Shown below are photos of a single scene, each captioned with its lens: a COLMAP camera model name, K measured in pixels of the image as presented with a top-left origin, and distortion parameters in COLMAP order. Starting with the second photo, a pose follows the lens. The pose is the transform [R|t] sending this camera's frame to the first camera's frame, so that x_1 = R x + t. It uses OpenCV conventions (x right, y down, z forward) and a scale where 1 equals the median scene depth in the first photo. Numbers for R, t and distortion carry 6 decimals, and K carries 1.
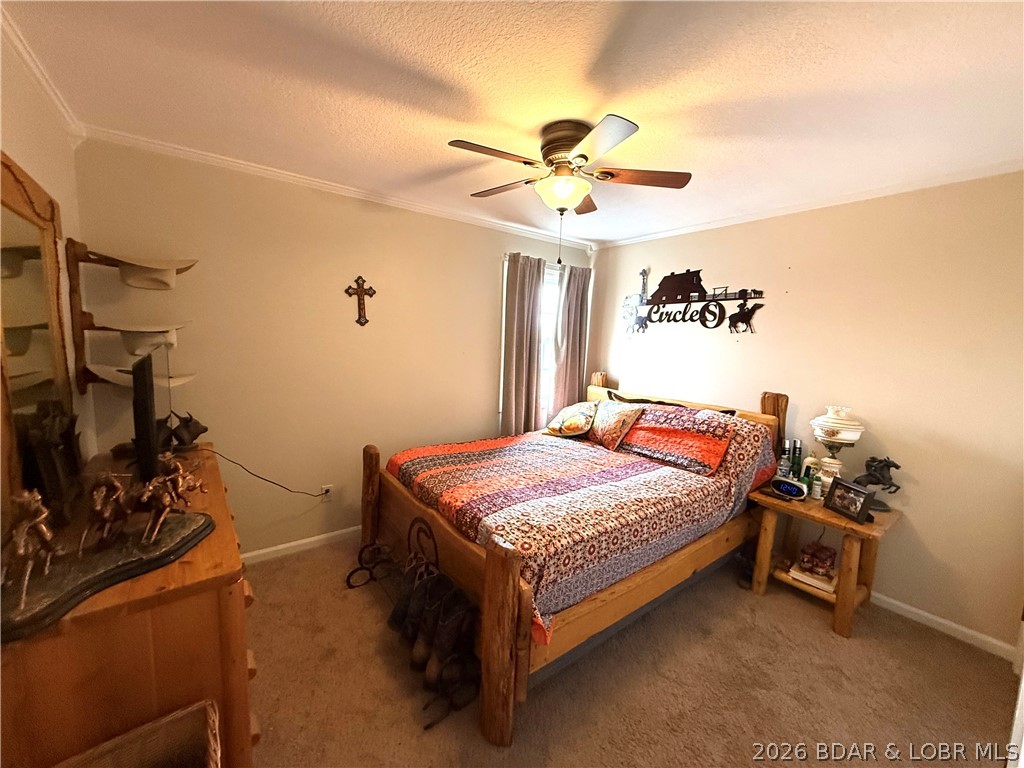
lens RADIAL K [[406.5, 0, 510.4], [0, 406.5, 383.8], [0, 0, 1]] dist [-0.001486, 0.000352]
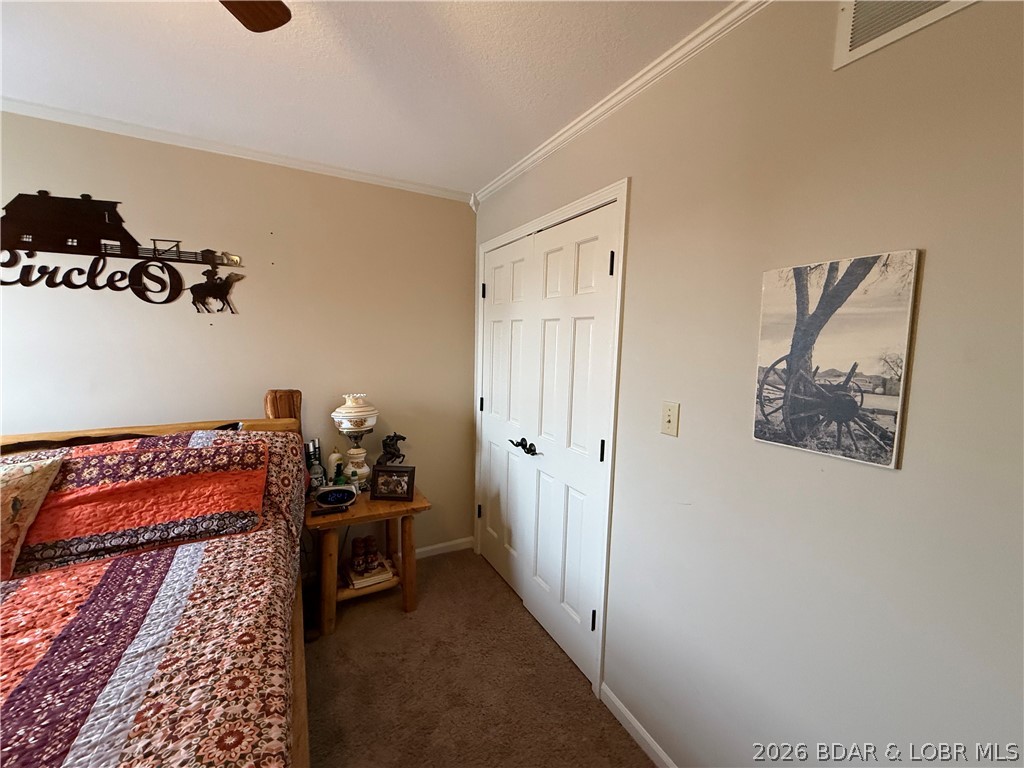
lens RADIAL K [[406.5, 0, 510.3], [0, 406.5, 383.7], [0, 0, 1]] dist [-0.001486, 0.000352]
pose [[0.150726, -0.136615, 0.979090, -0.062912], [0.093644, 0.987925, 0.123432, -0.043872], [-0.984130, 0.073082, 0.161699, 0.401381]]
